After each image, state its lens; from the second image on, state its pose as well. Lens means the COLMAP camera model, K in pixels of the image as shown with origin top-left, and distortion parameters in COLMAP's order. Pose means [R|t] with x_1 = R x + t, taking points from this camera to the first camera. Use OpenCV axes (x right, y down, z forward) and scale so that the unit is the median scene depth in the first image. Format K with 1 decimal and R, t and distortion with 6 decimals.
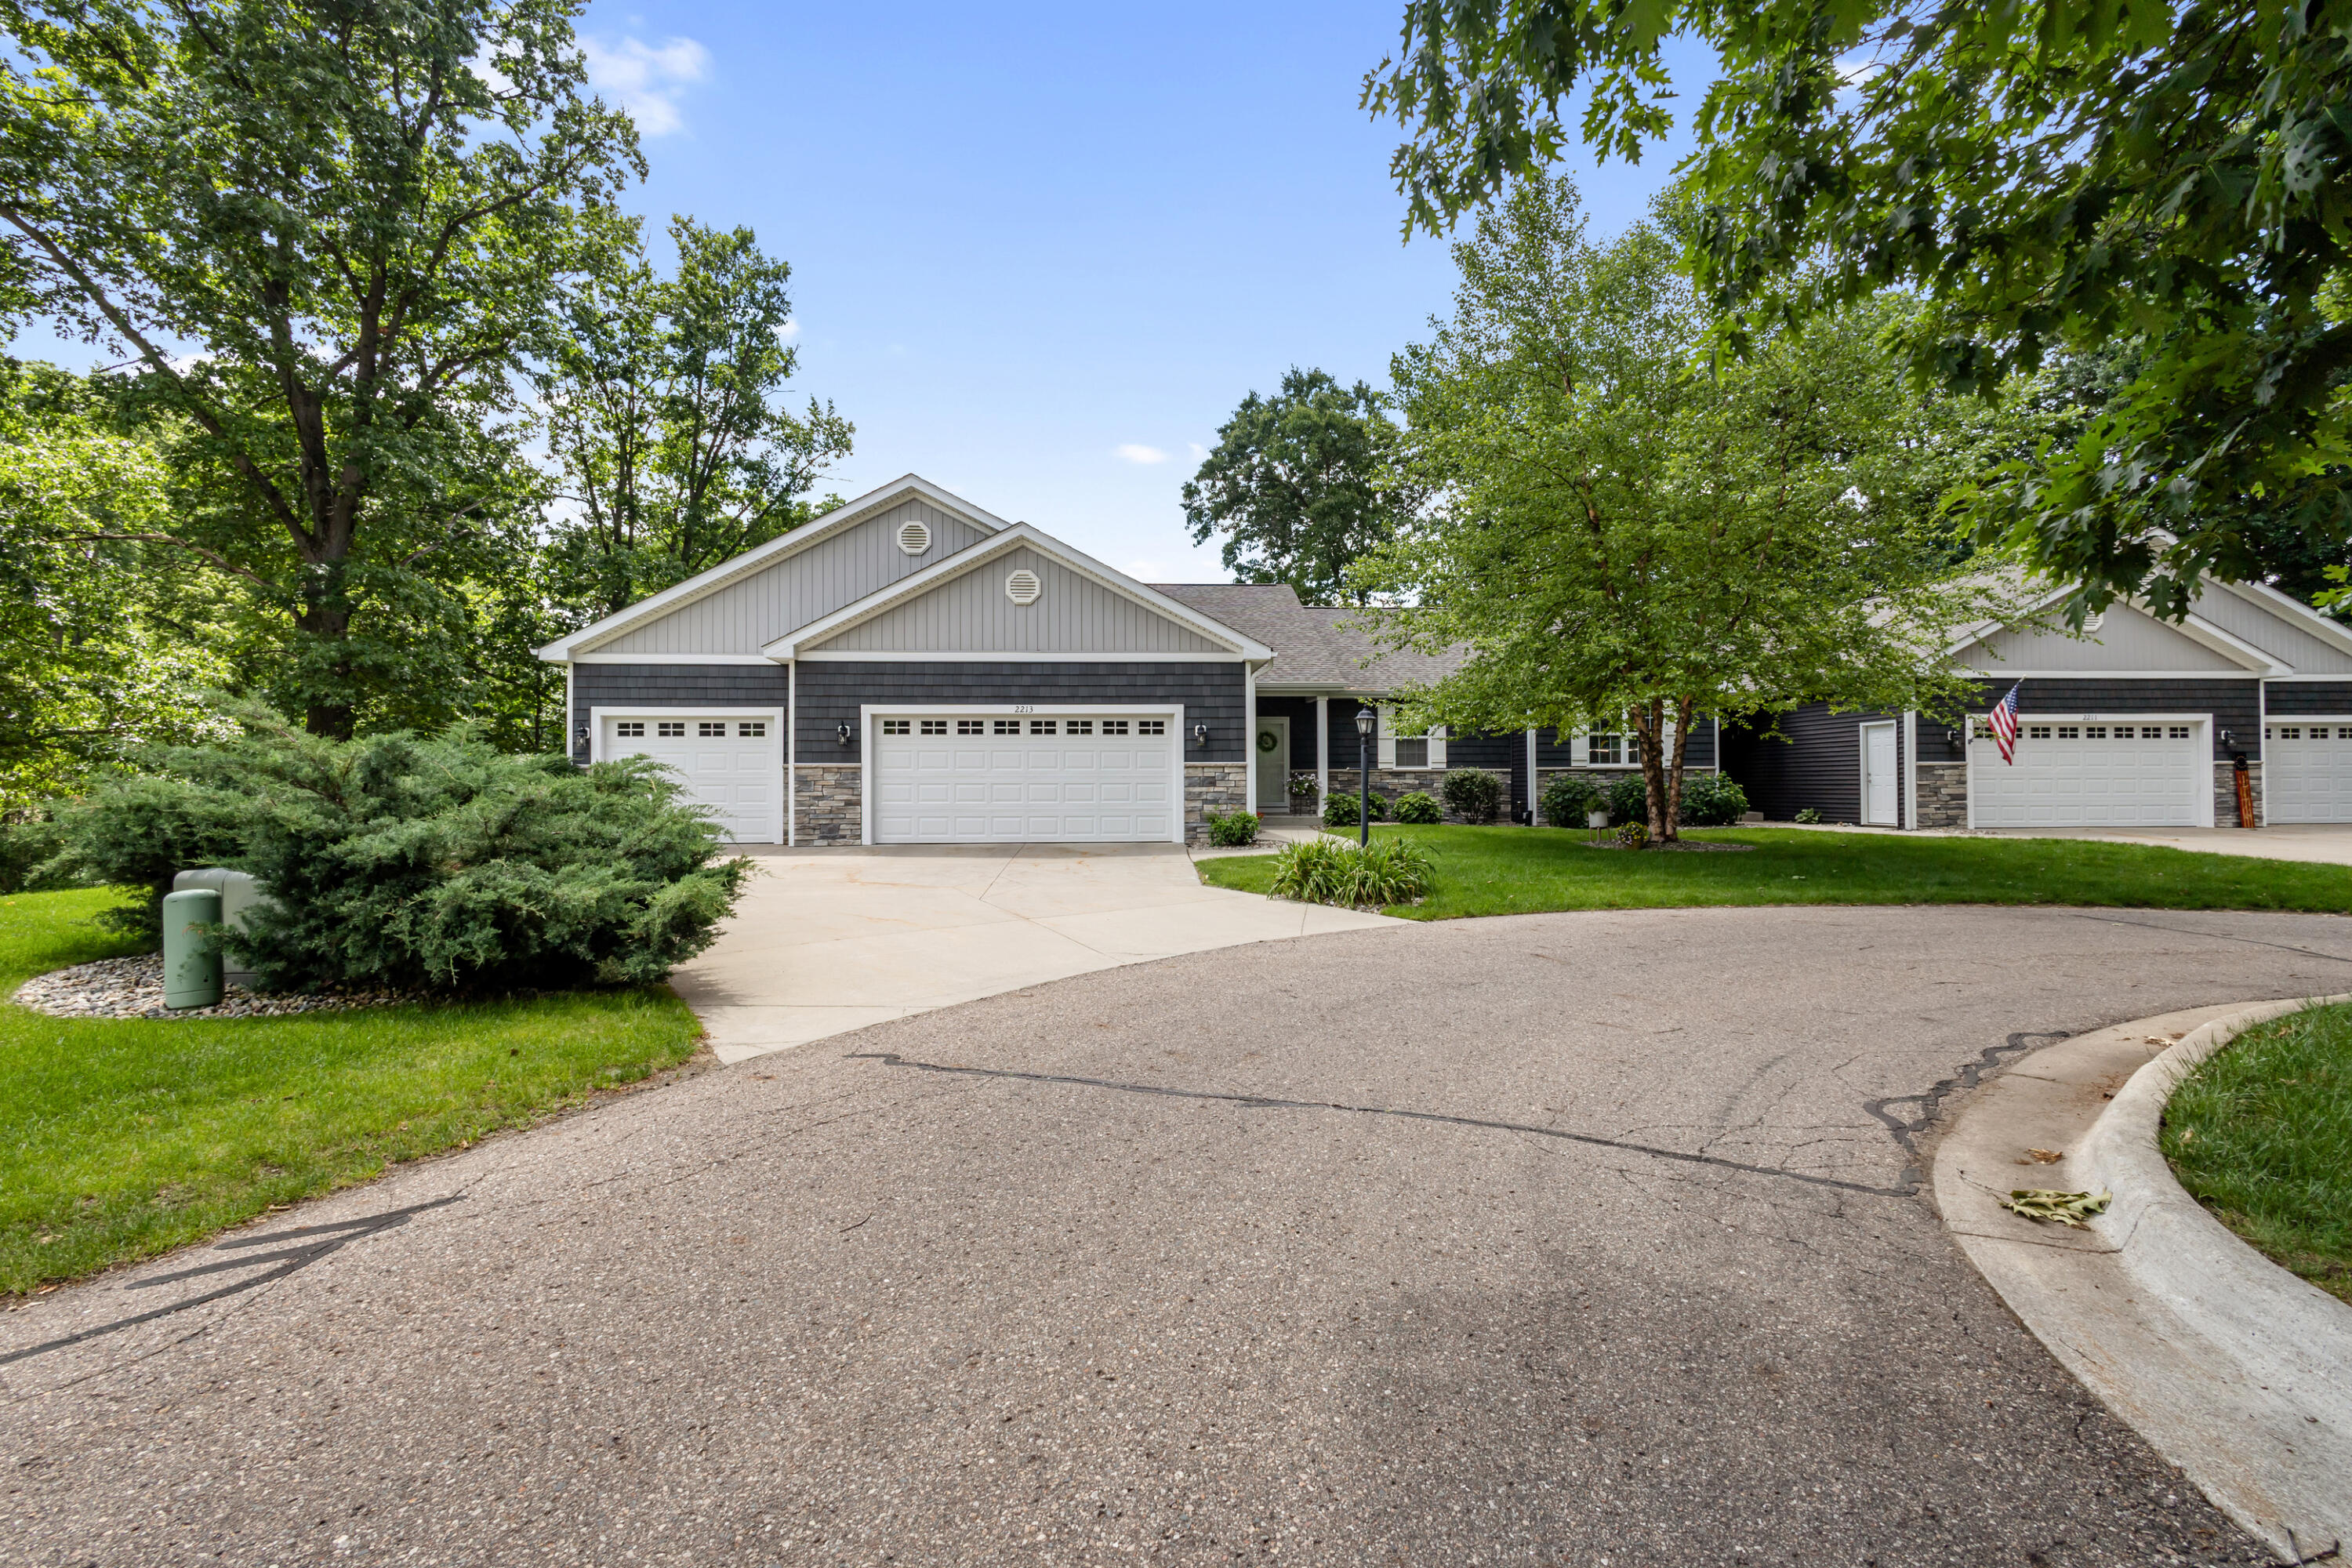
lens RADIAL K [[1086.3, 0, 1177.1], [0, 1086.3, 782.4], [0, 0, 1]] dist [0.014437, 0.000143]
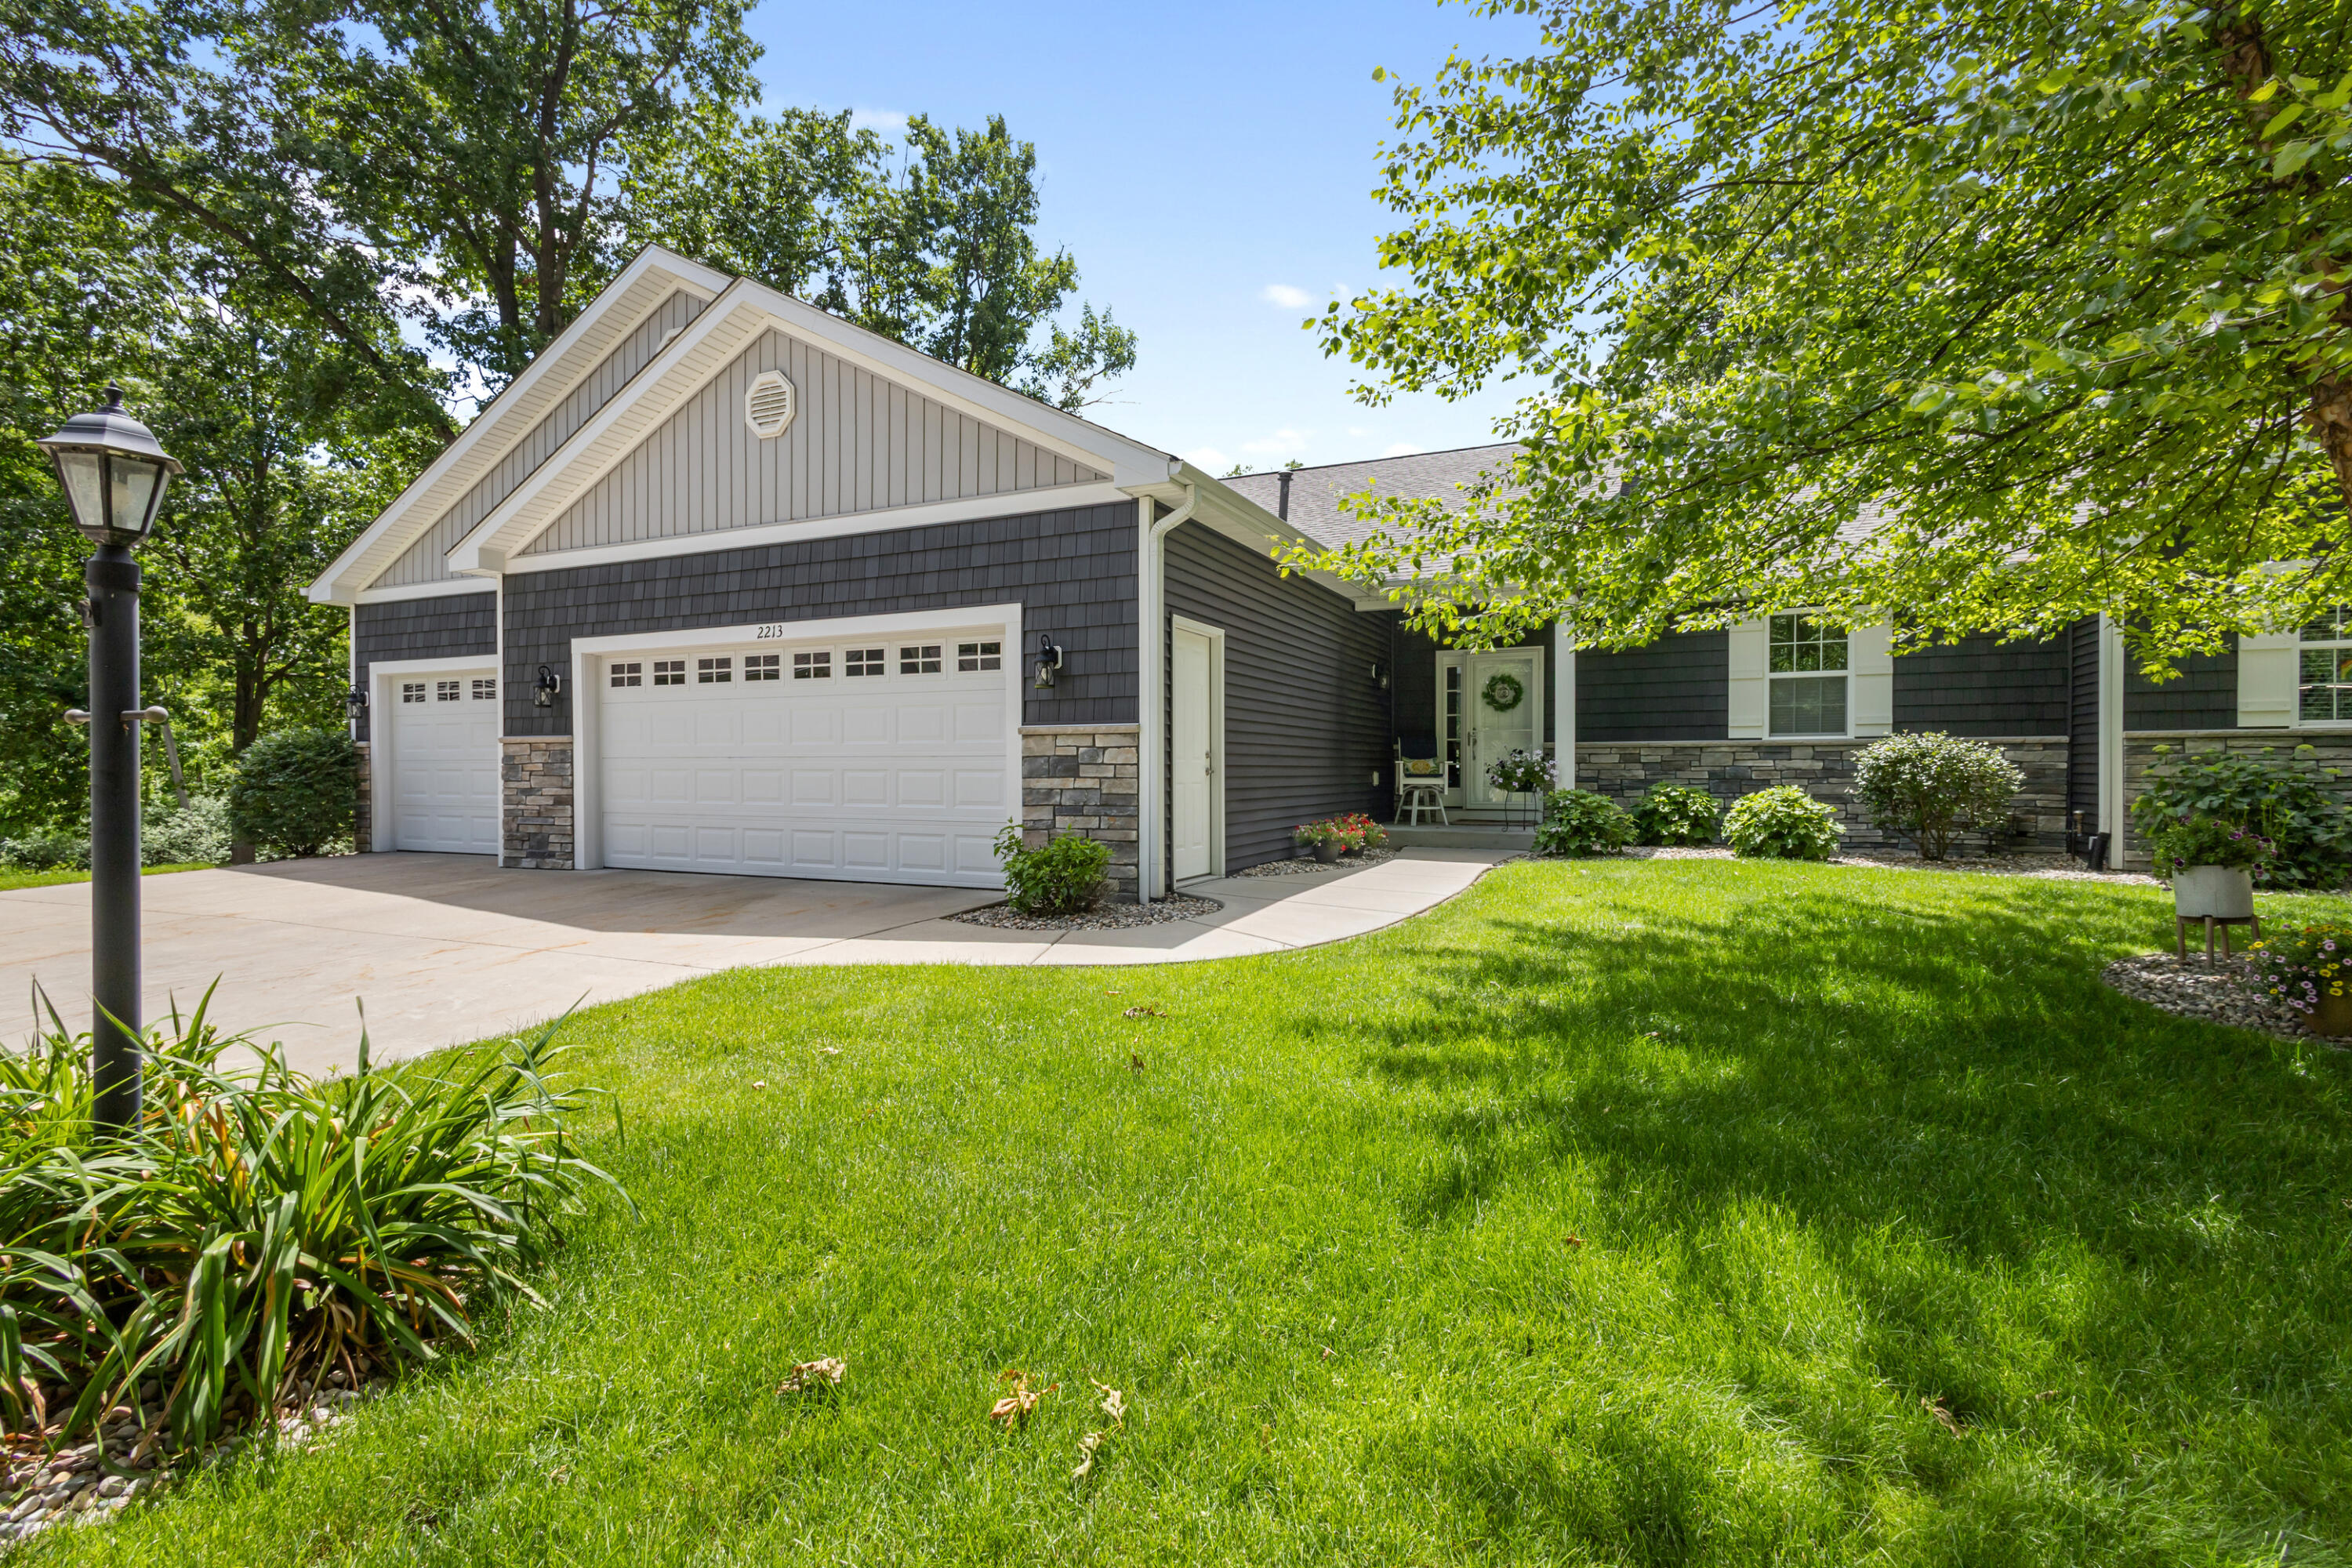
lens RADIAL K [[1086.3, 0, 1176.6], [0, 1086.3, 782.6], [0, 0, 1]] dist [0.014437, 0.000143]
pose [[0.872435, 0.008451, -0.488657, 0.299220], [0.000206, 0.999844, 0.017659, -0.002129], [0.488730, -0.015508, 0.872297, 0.613678]]
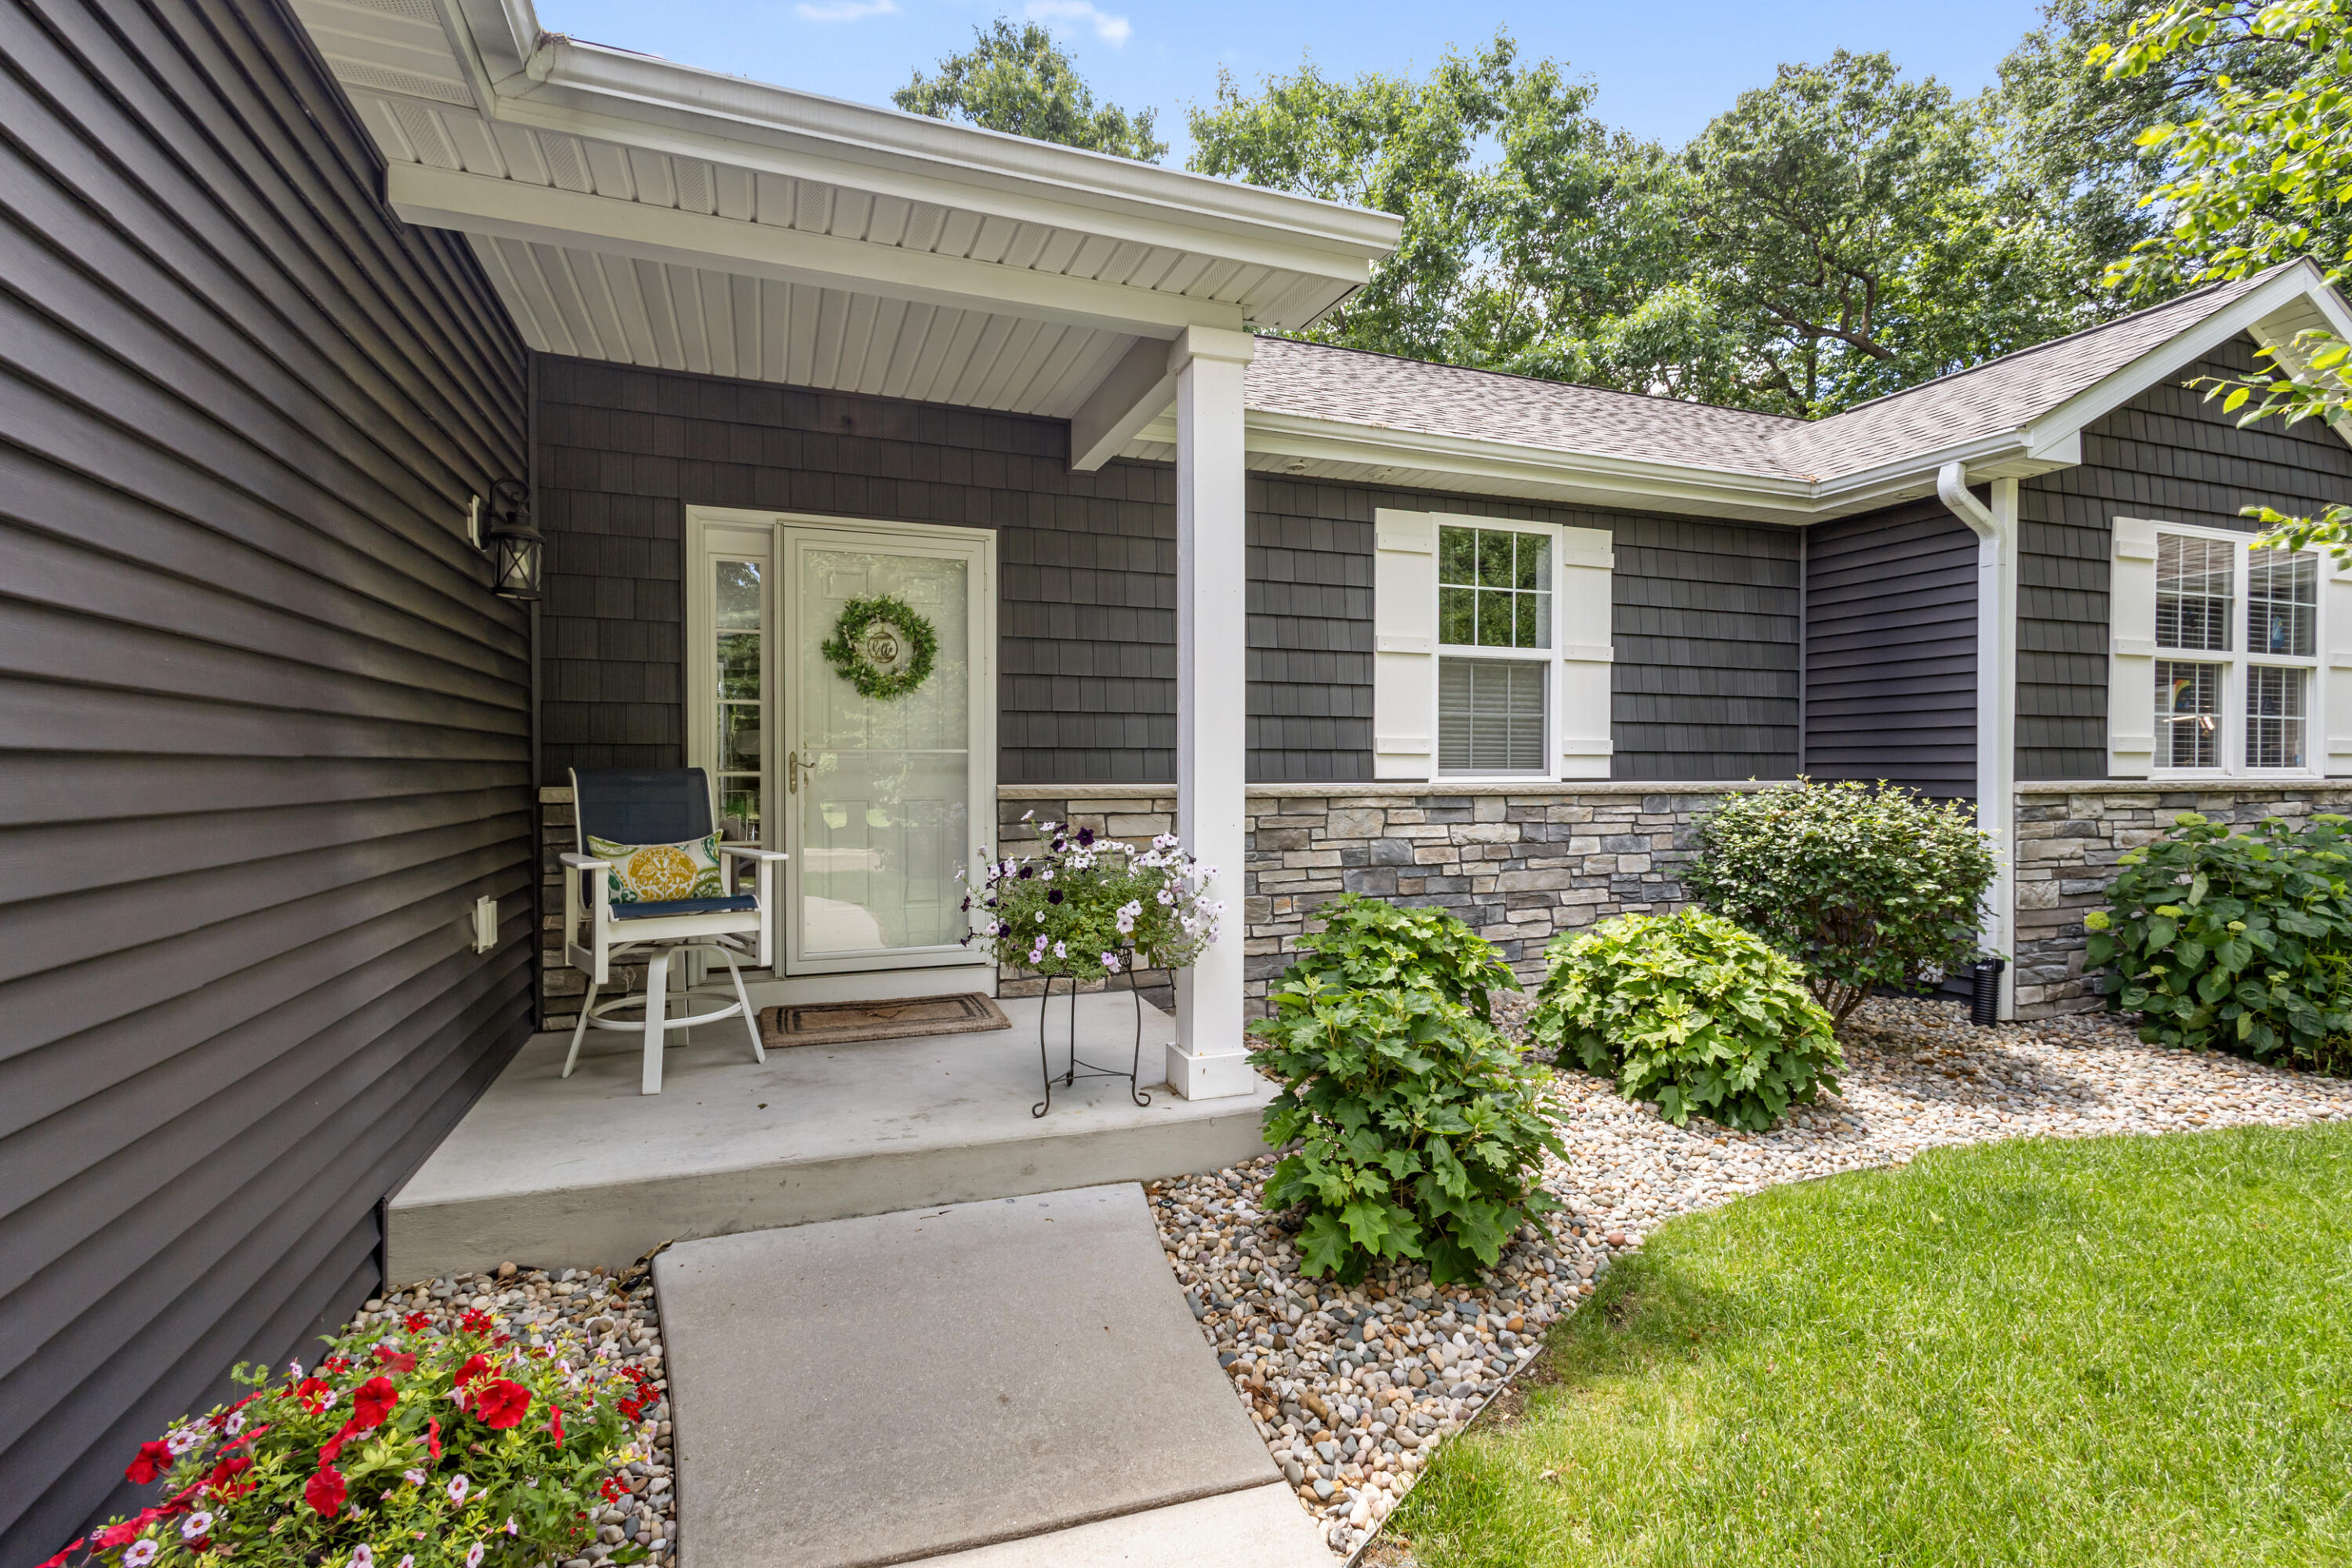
lens RADIAL K [[1086.3, 0, 1182.3], [0, 1086.3, 778.0], [0, 0, 1]] dist [0.014437, 0.000143]
pose [[0.961377, 0.004011, 0.275207, 0.114198], [-0.008090, 0.999874, 0.013686, -0.022964], [-0.275117, -0.015383, 0.961288, 1.123382]]
